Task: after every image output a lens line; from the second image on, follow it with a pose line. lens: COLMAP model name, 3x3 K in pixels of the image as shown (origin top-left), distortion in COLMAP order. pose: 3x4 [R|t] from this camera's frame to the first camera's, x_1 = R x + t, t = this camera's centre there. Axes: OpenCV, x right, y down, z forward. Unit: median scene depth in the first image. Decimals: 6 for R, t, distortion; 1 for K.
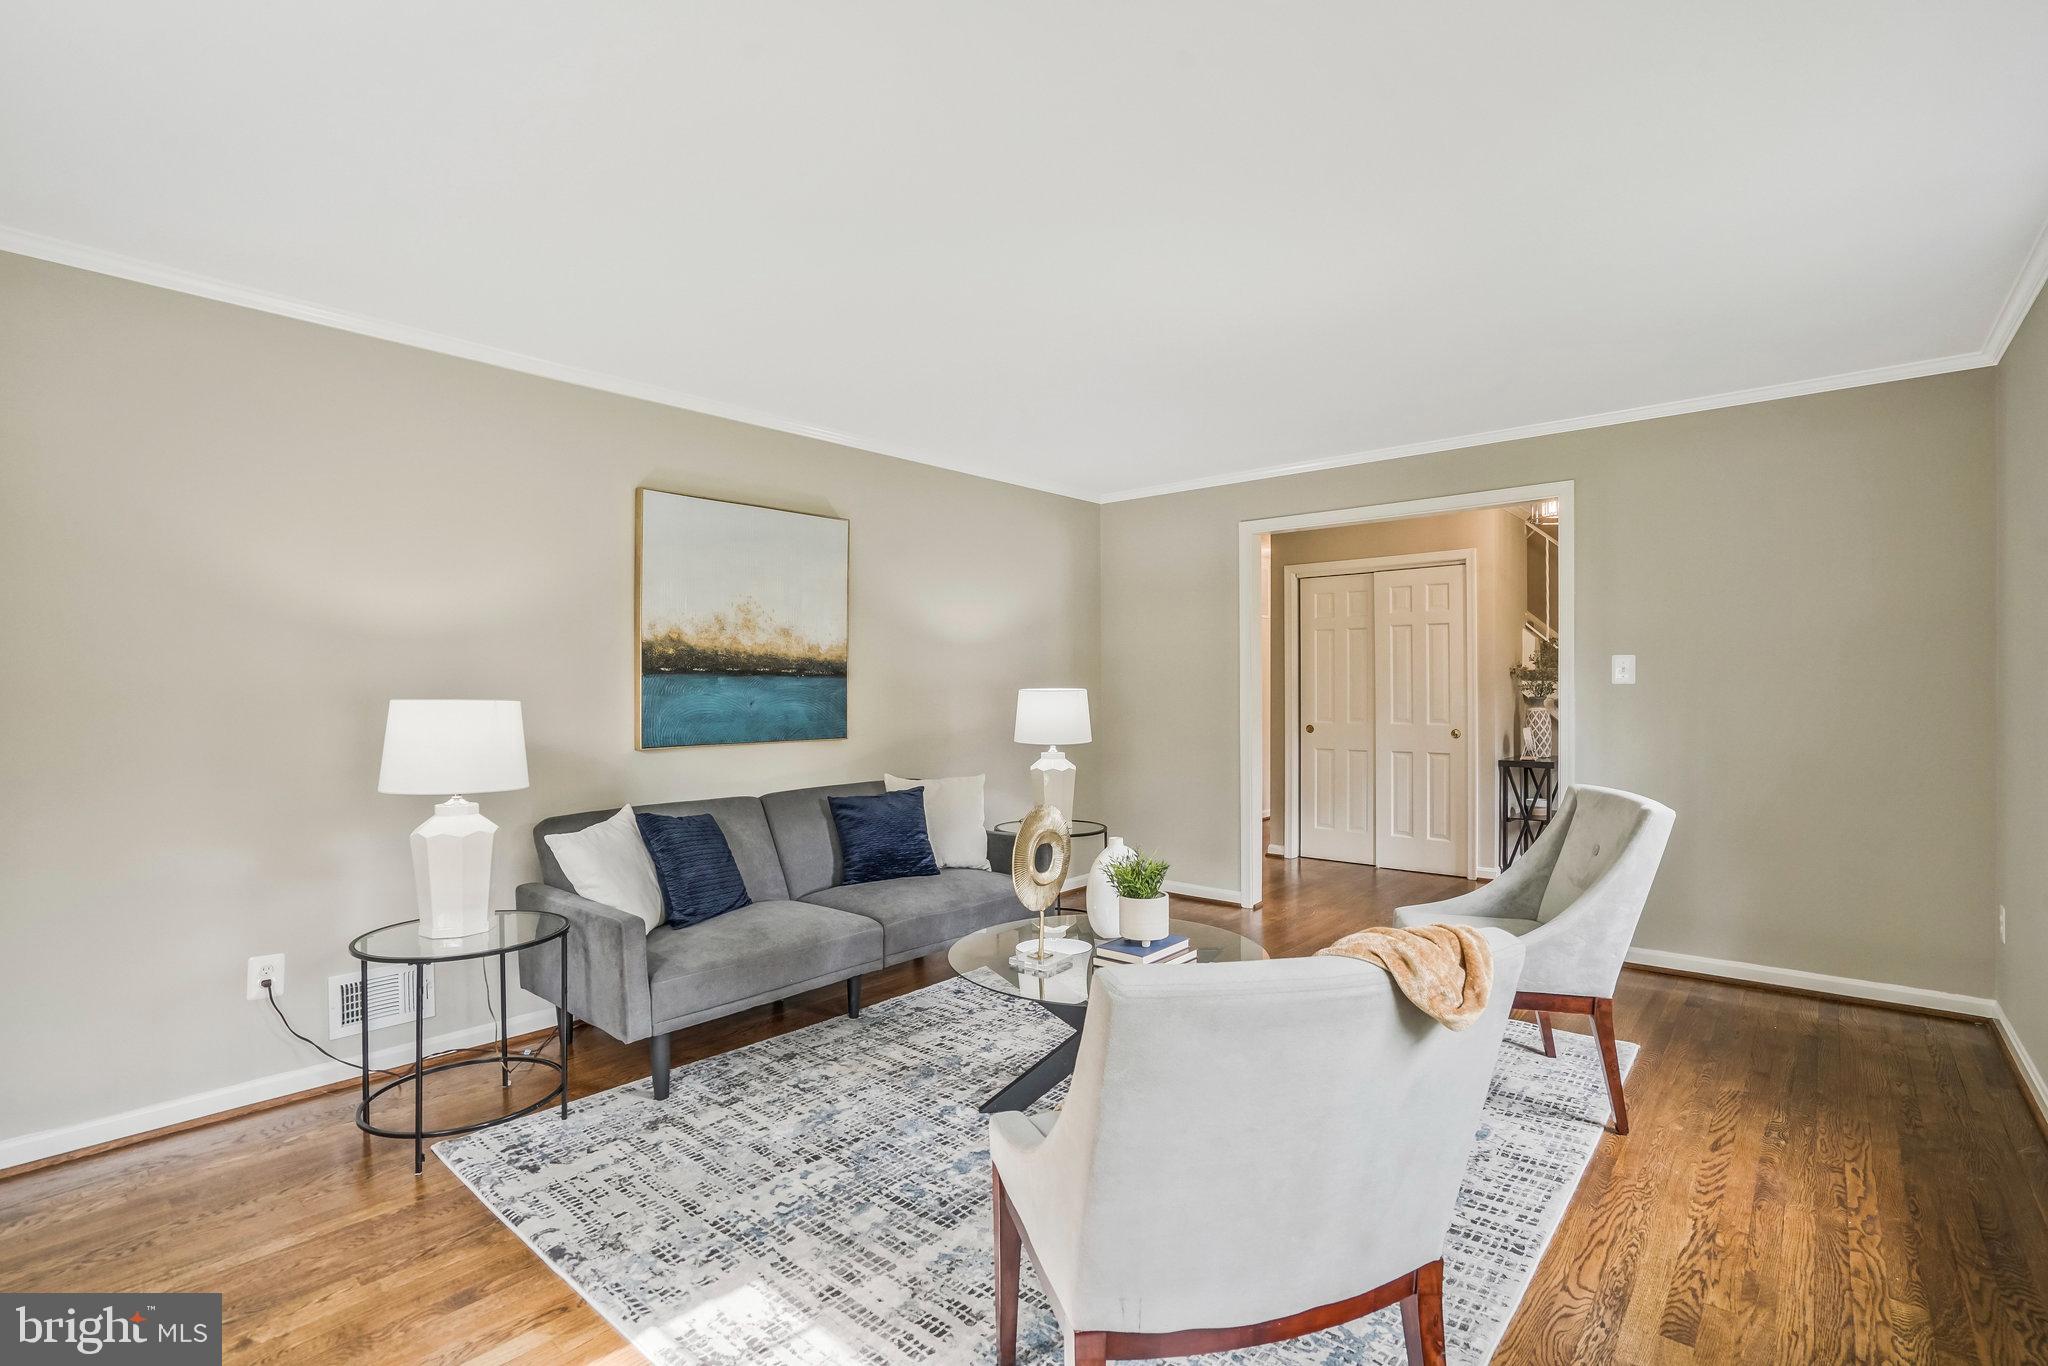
lens RADIAL K [[942.4, 0, 1031.2], [0, 942.4, 680.7], [0, 0, 1]] dist [-0.038829, 0.009645]
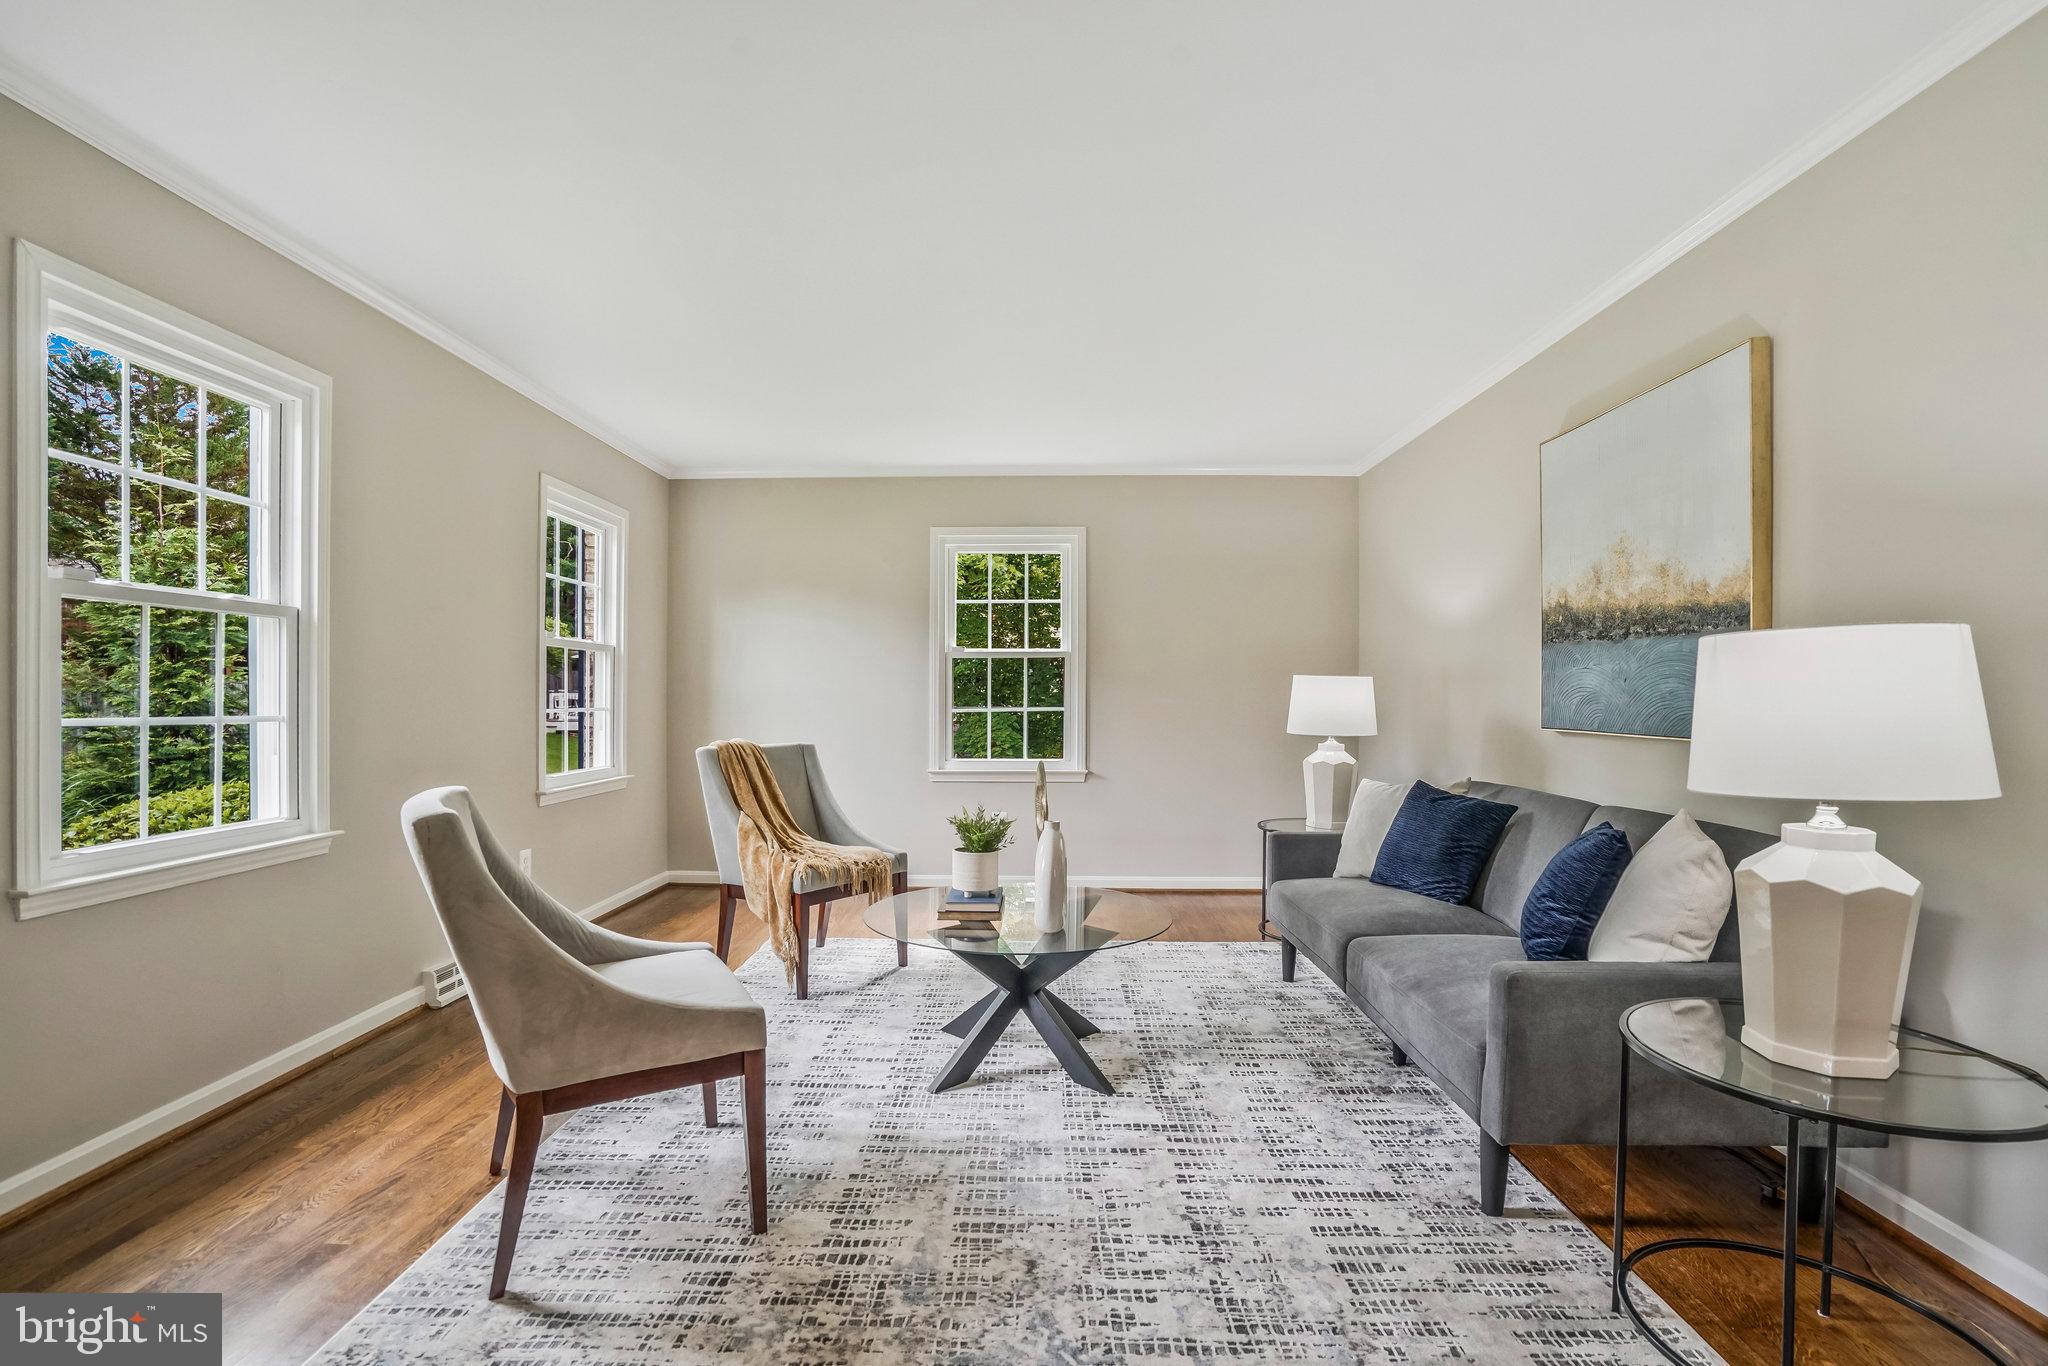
lens RADIAL K [[942.4, 0, 1035.4], [0, 942.4, 698.3], [0, 0, 1]] dist [-0.038829, 0.009645]
pose [[-0.758919, -0.007475, -0.651142, 0.544542], [-0.007362, 0.999969, -0.002899, 0.047758], [0.651143, 0.002594, -0.758951, 1.334358]]
